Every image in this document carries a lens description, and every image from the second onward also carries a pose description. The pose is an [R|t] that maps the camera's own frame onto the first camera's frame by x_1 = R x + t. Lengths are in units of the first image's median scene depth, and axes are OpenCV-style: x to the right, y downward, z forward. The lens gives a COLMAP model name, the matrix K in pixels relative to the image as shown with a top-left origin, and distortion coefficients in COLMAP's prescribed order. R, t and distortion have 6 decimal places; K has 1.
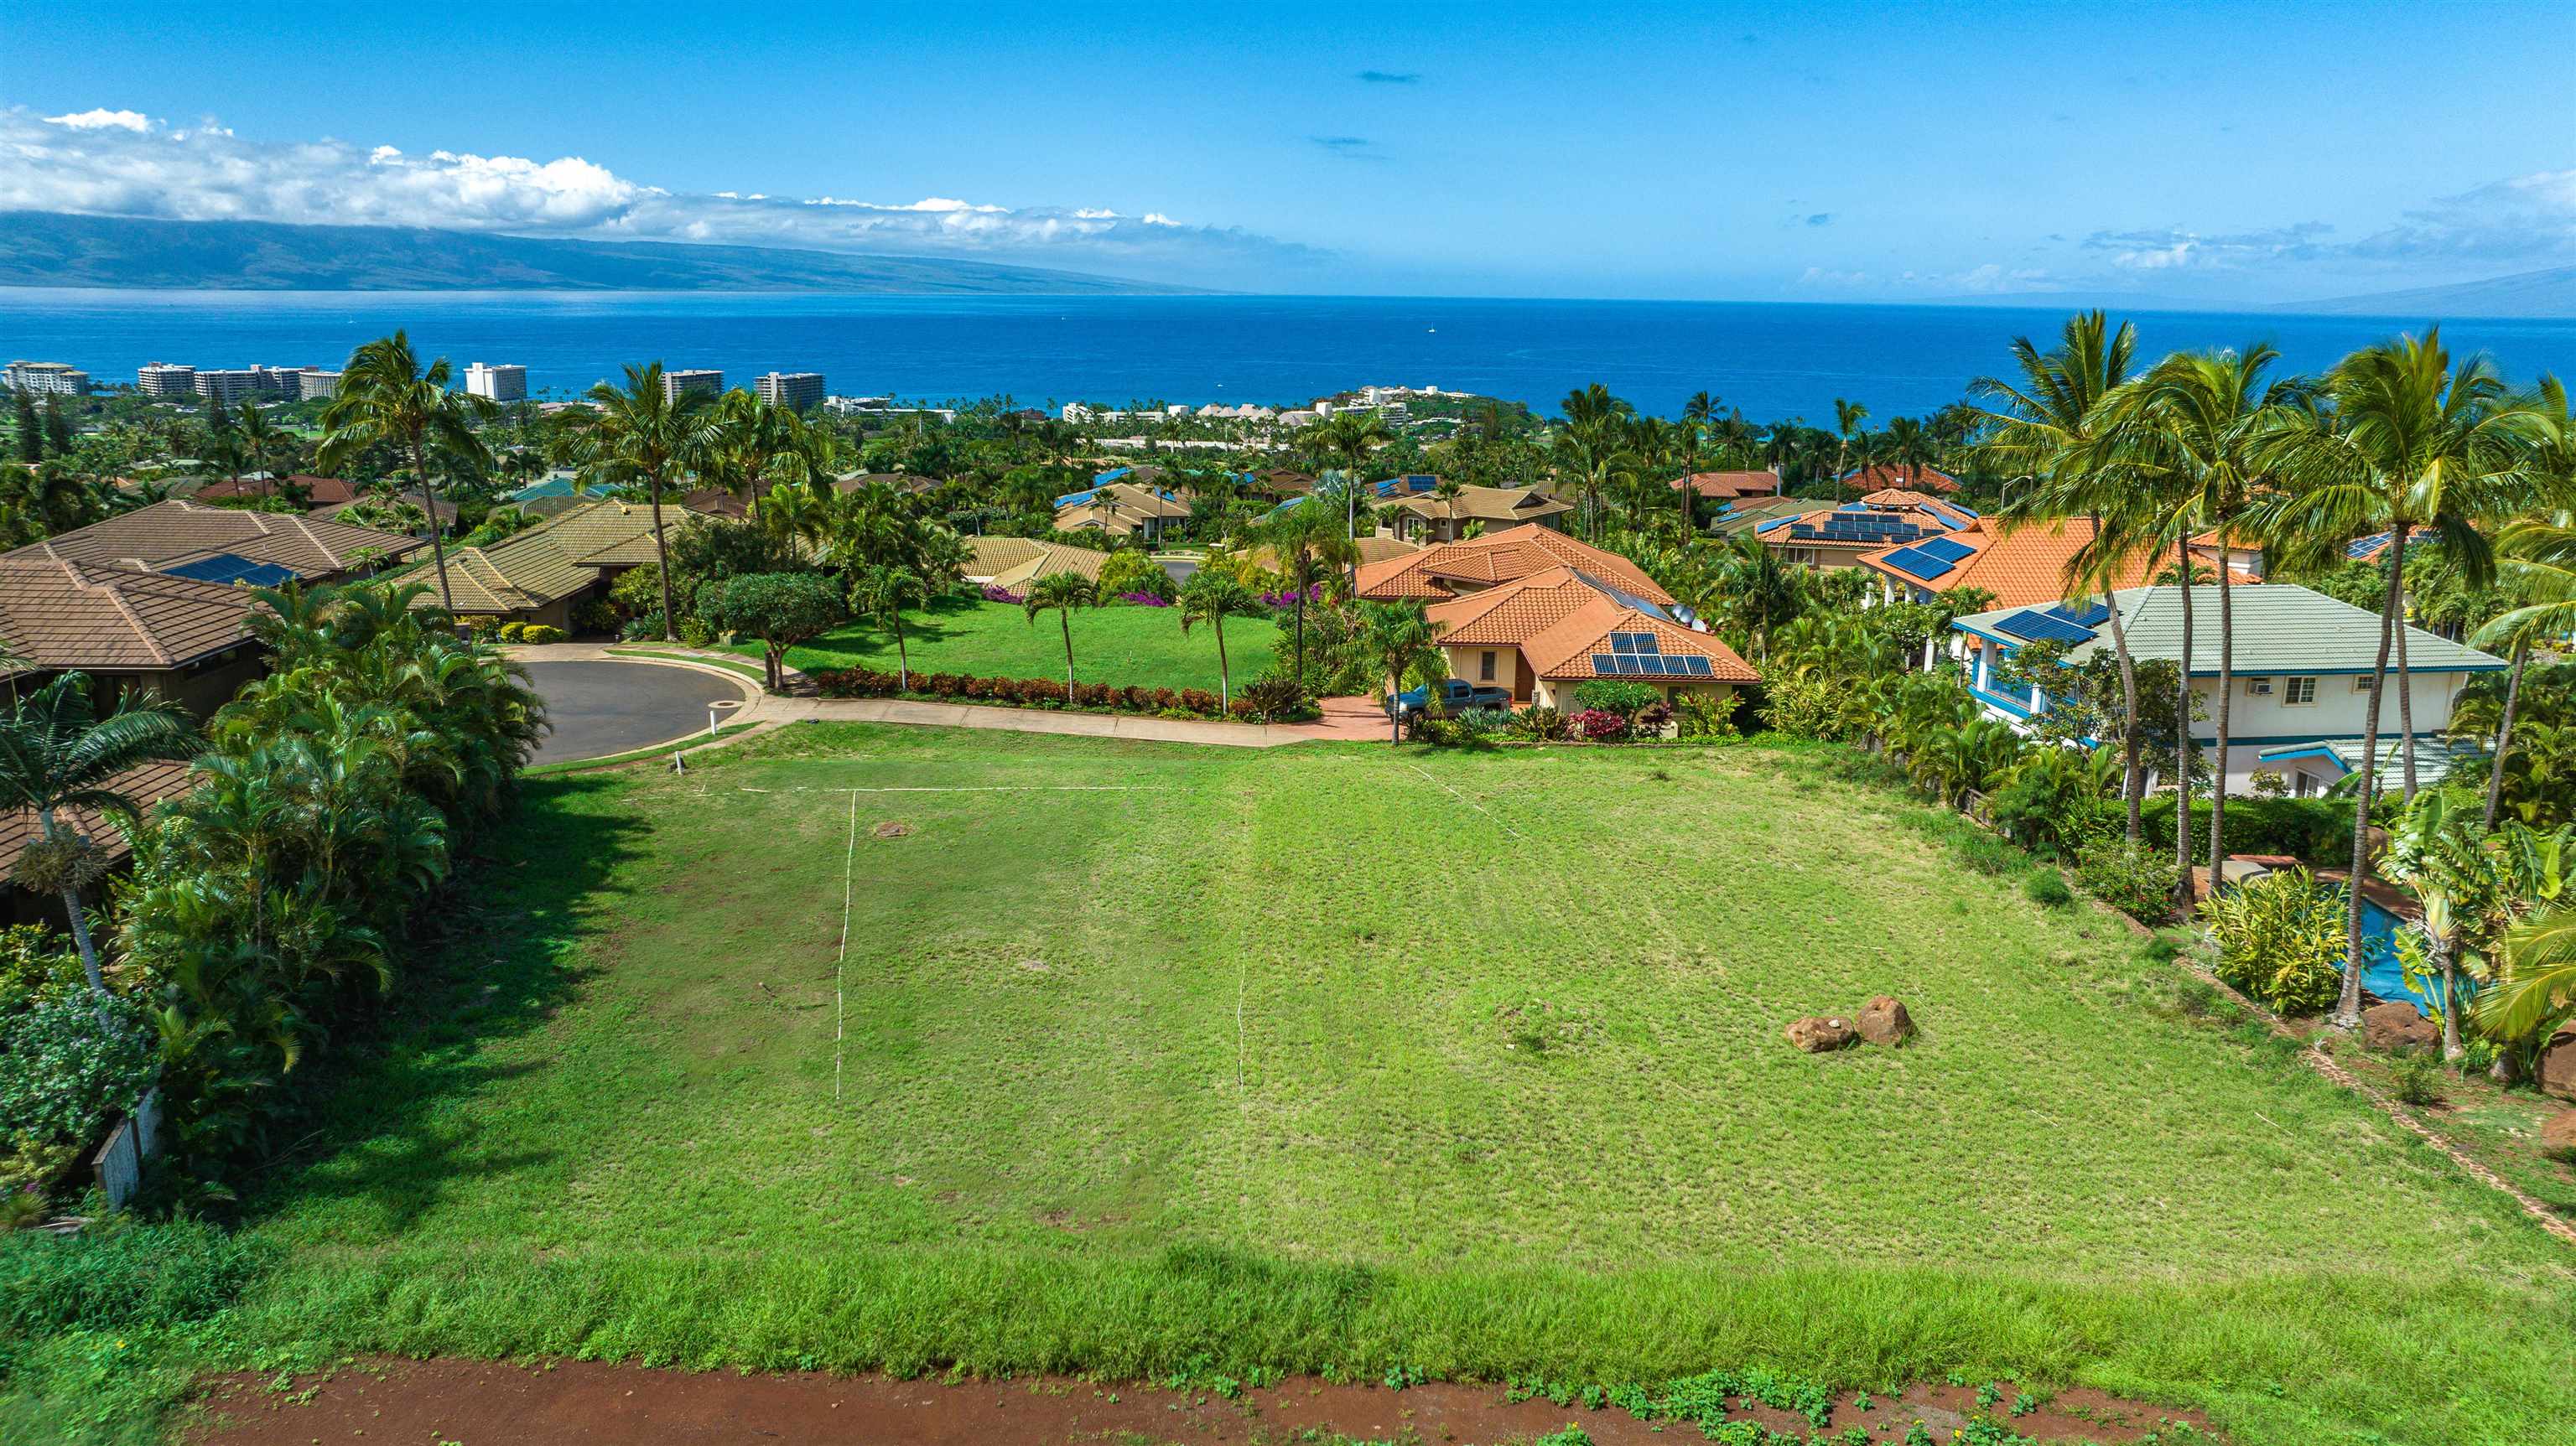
lens RADIAL K [[1810.5, 0, 1271.8], [0, 1810.5, 767.9], [0, 0, 1]] dist [-0.031622, 0.026410]
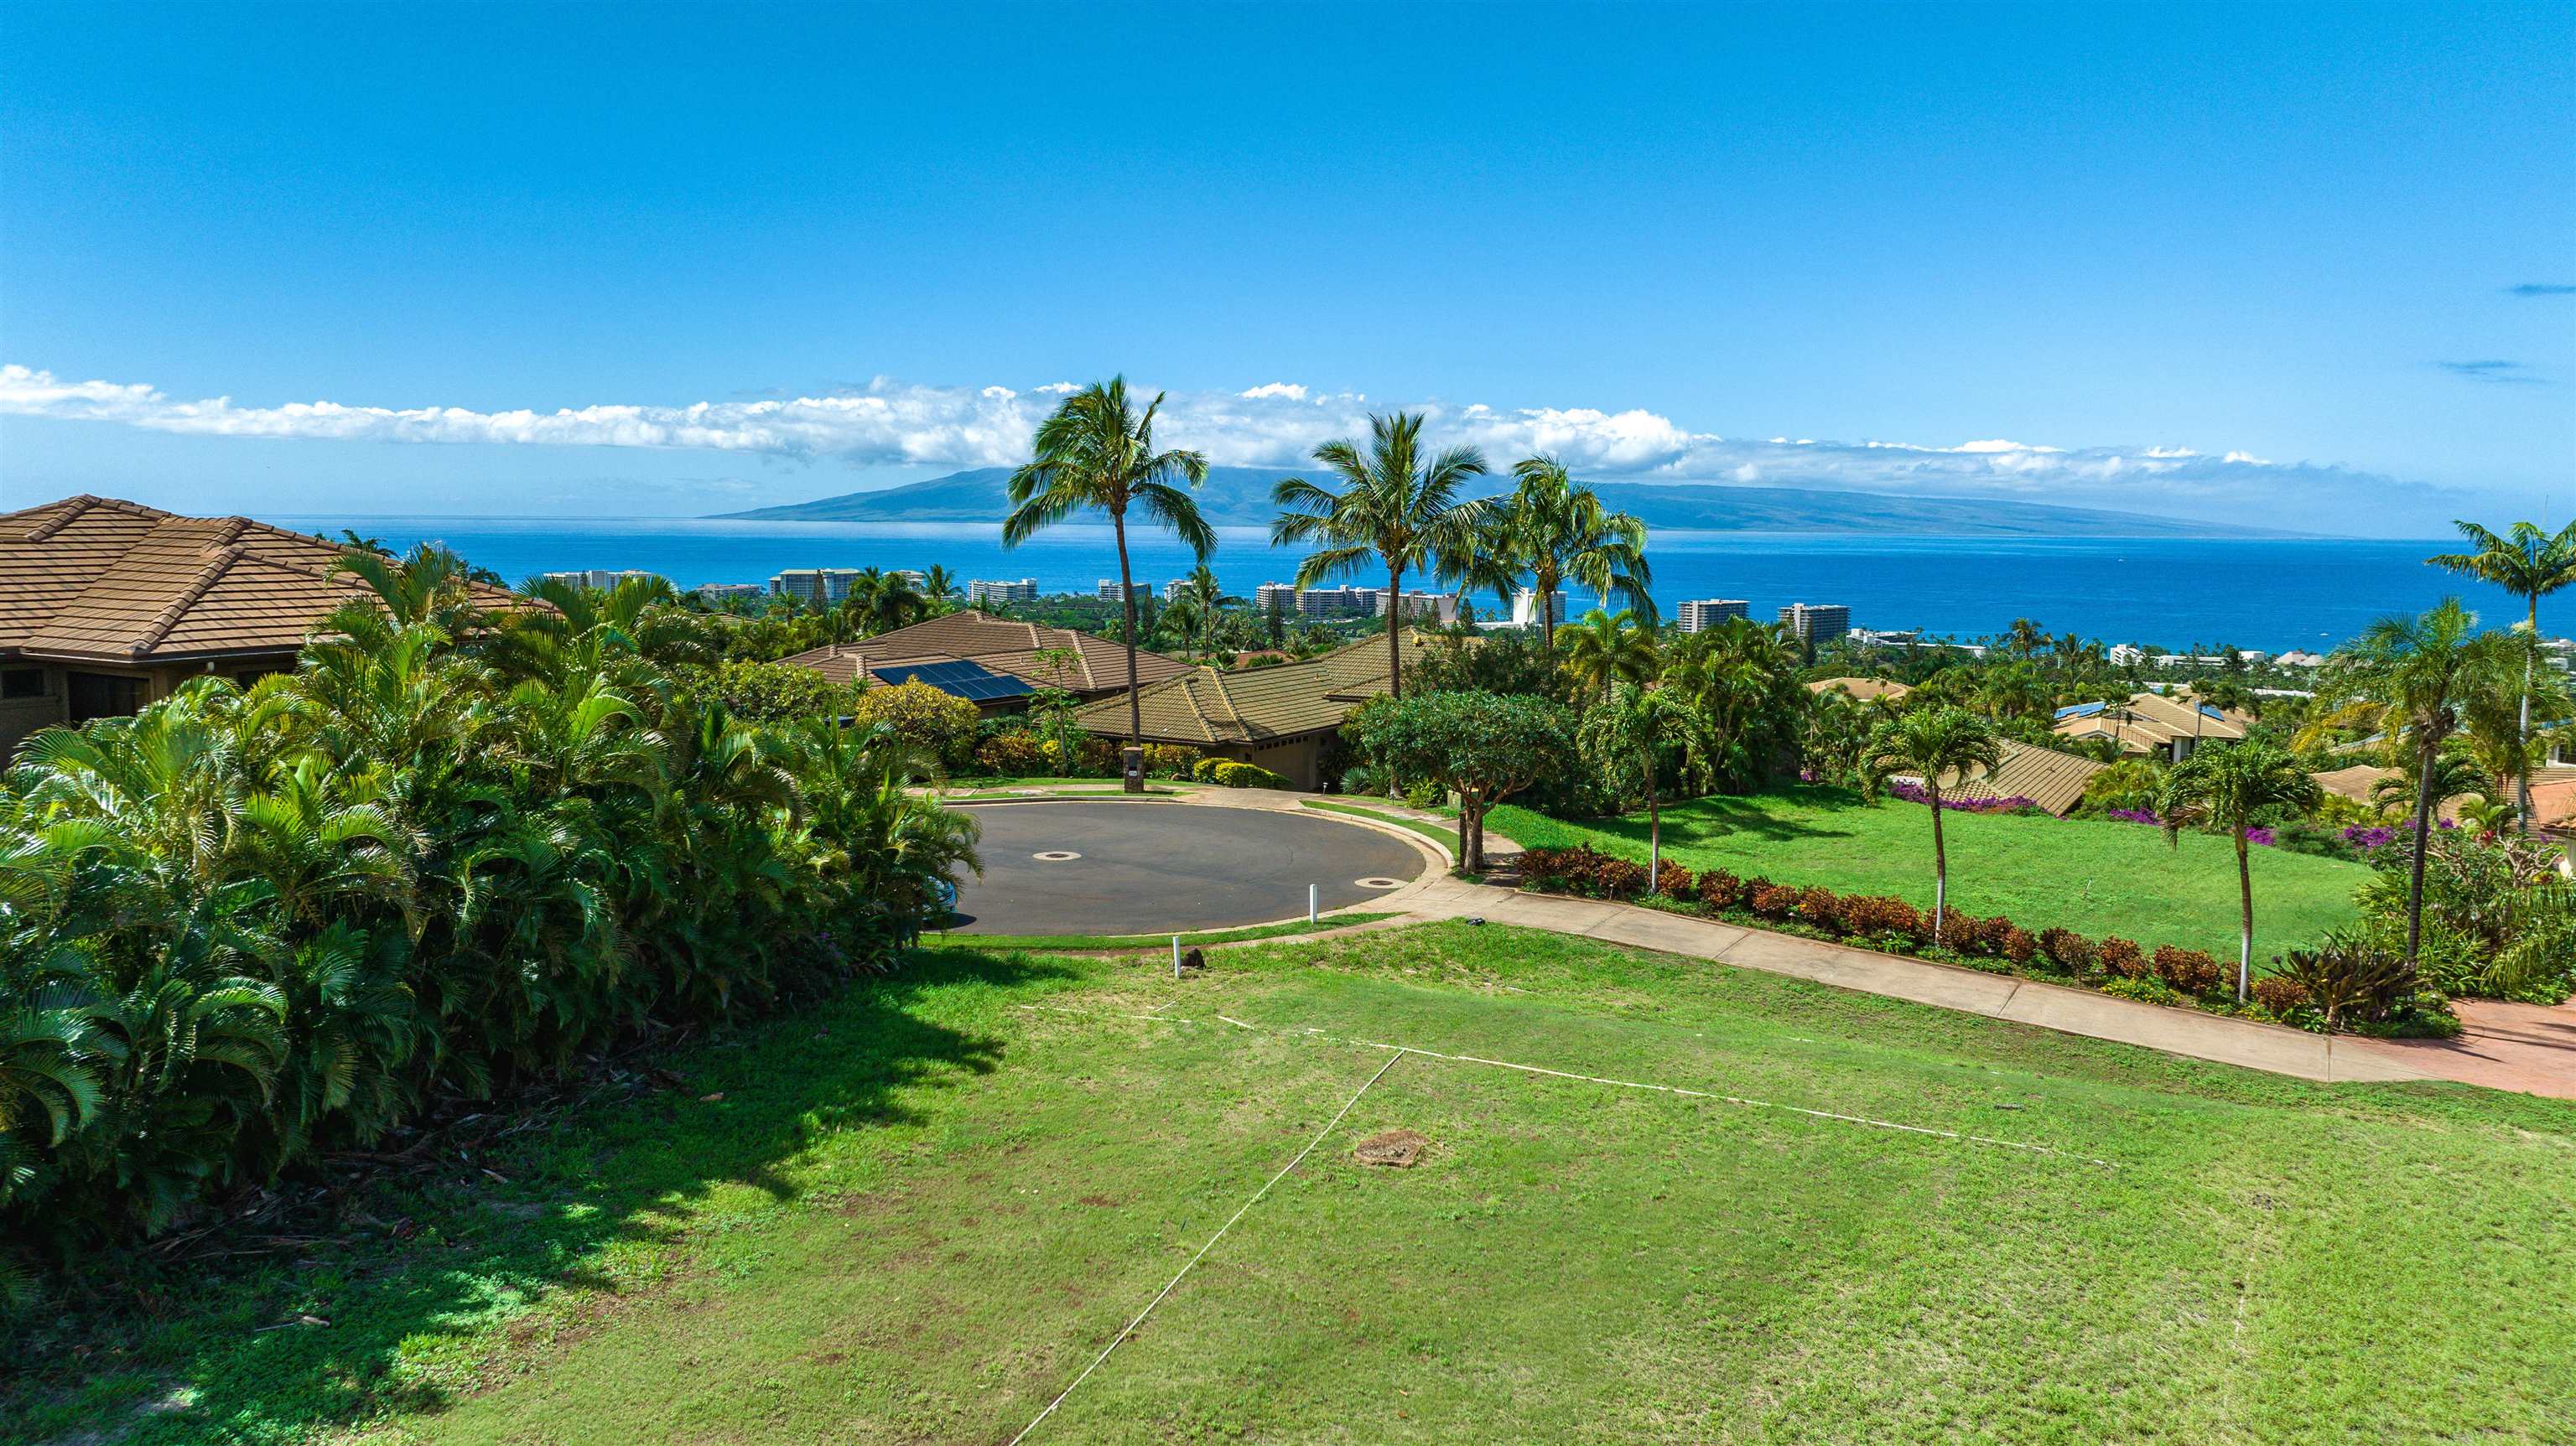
lens RADIAL K [[1810.5, 0, 1287.9], [0, 1810.5, 699.2], [0, 0, 1]] dist [-0.031622, 0.026410]
pose [[0.855185, 0.050499, -0.515857, 0.000909], [-0.135739, 0.982328, -0.128864, -0.007651], [0.500234, 0.180224, 0.846927, 0.269549]]
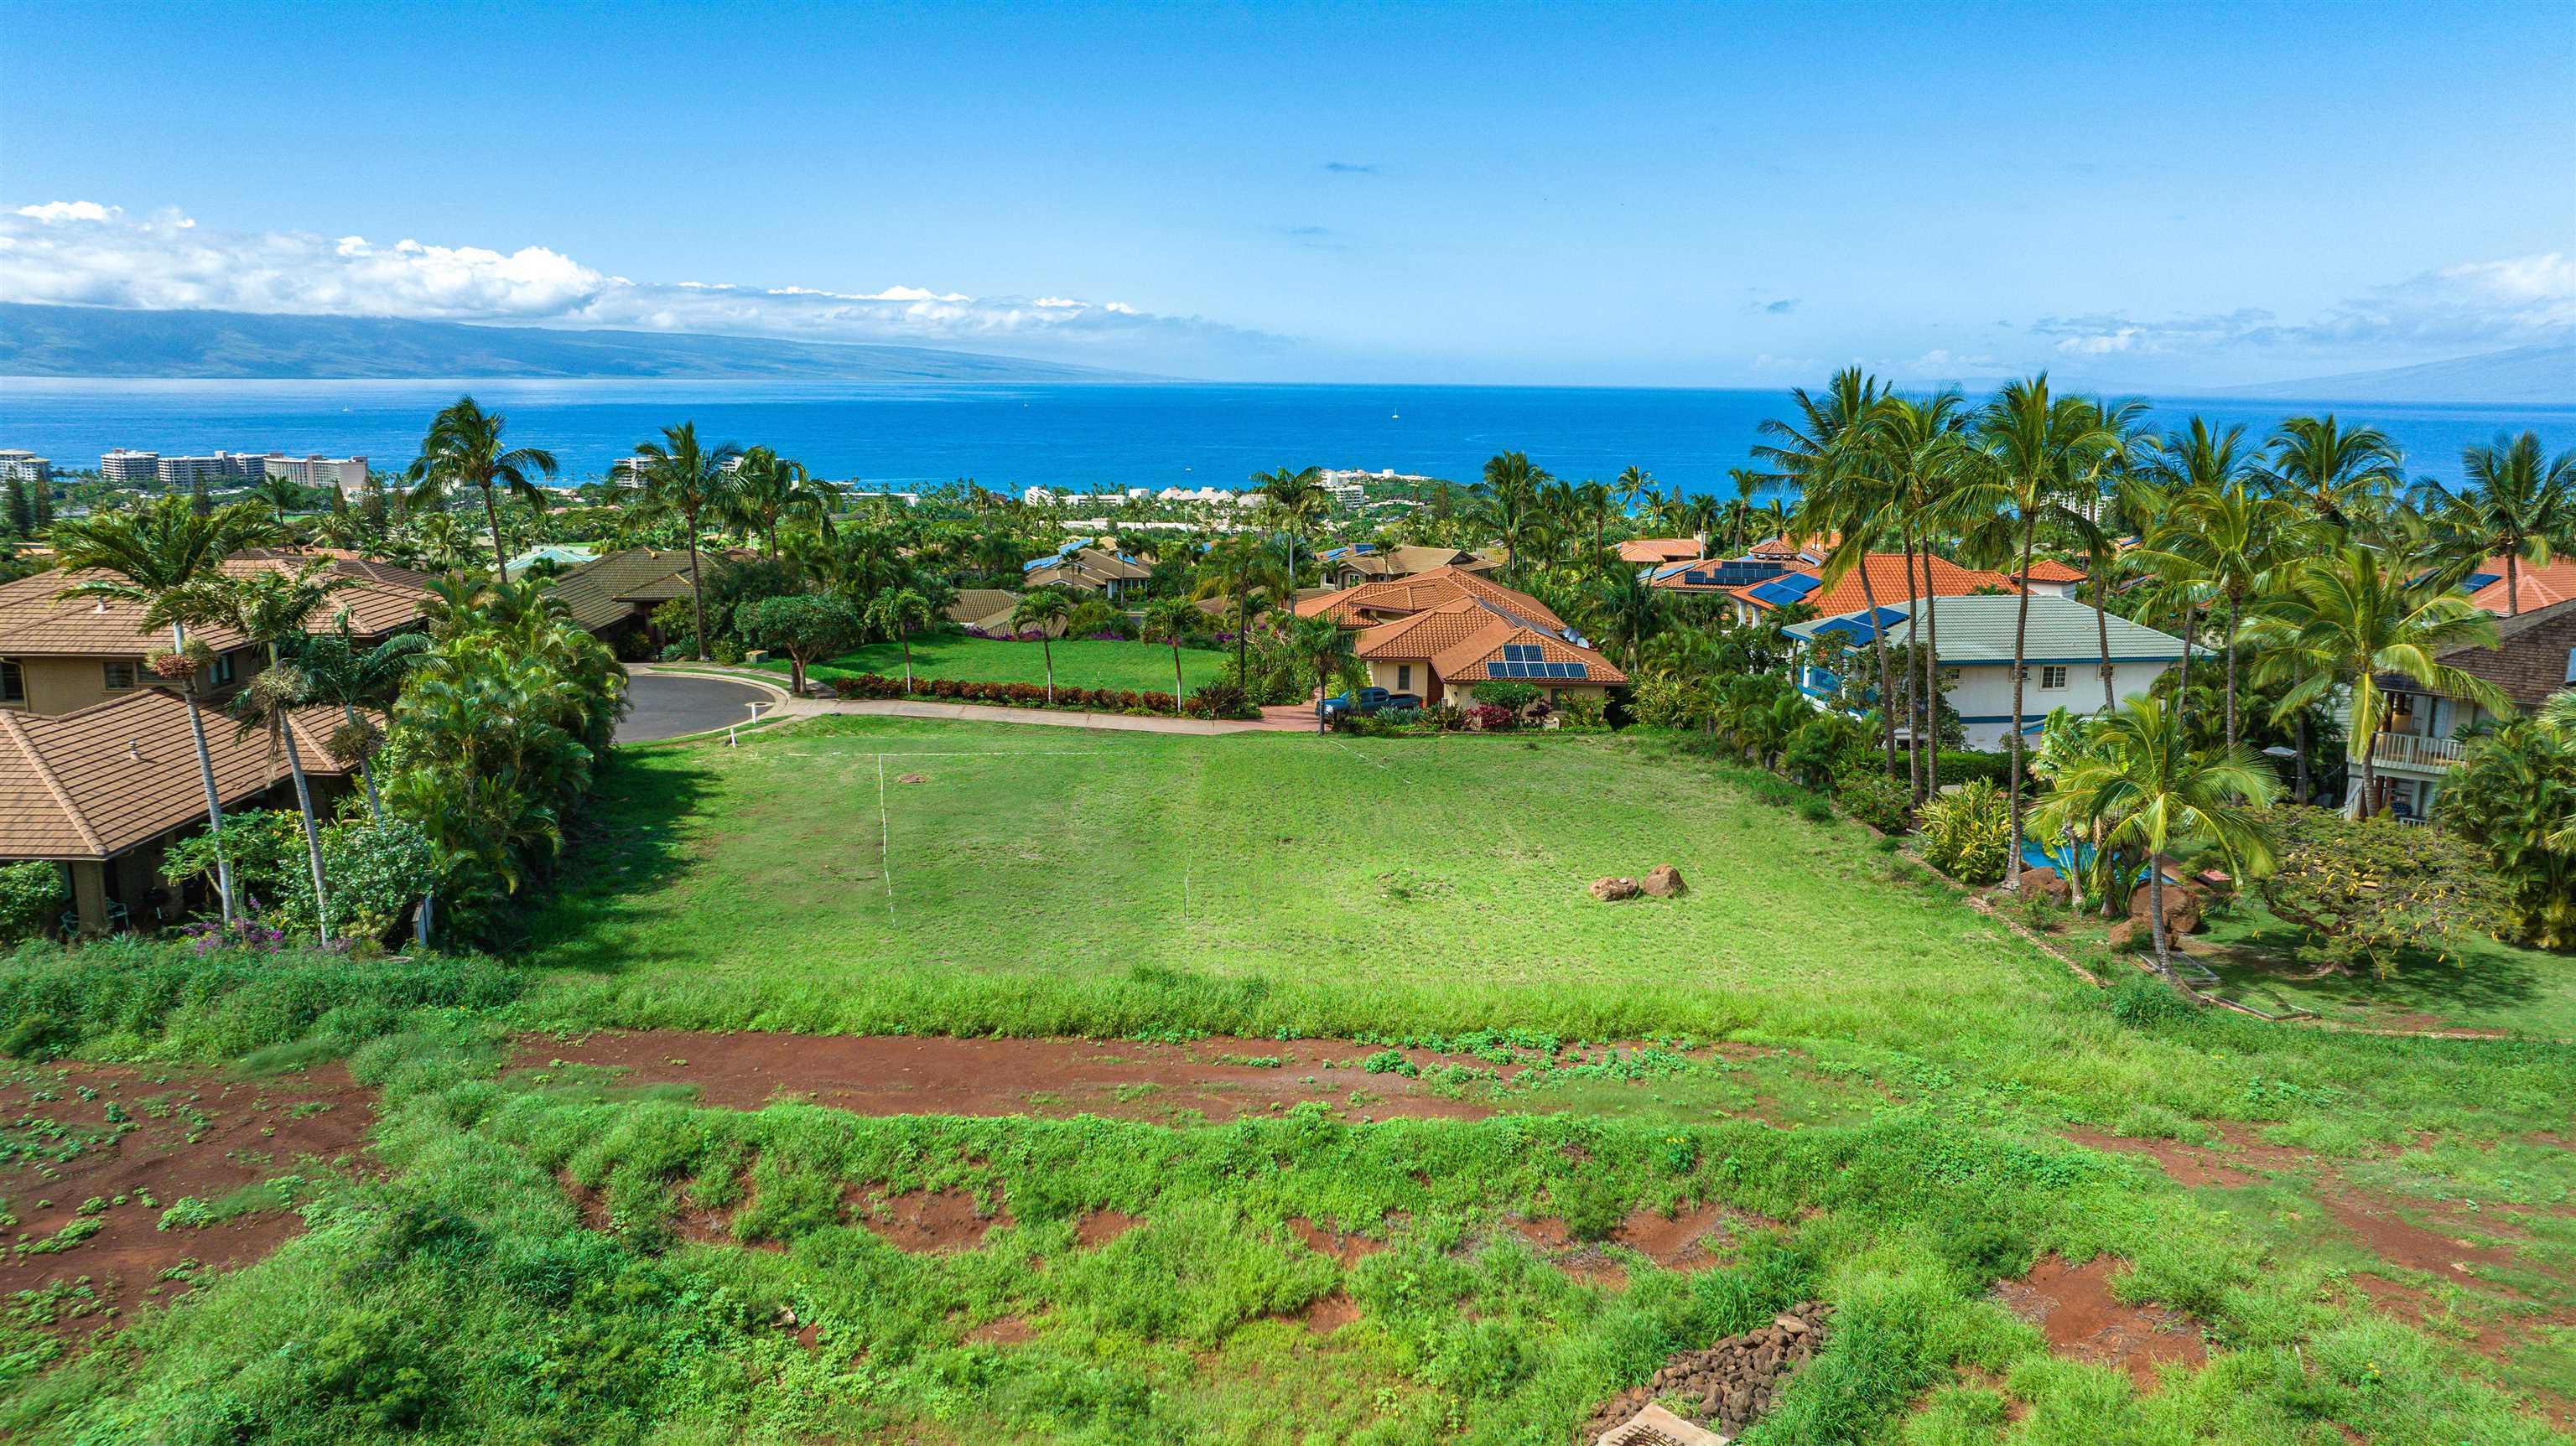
lens RADIAL K [[1810.5, 0, 1267.3], [0, 1810.5, 777.0], [0, 0, 1]] dist [-0.031622, 0.026410]
pose [[0.999813, -0.005623, 0.018504, 0.006357], [0.006378, 0.999137, -0.041038, 0.040772], [-0.018257, 0.041149, 0.998986, -0.124323]]
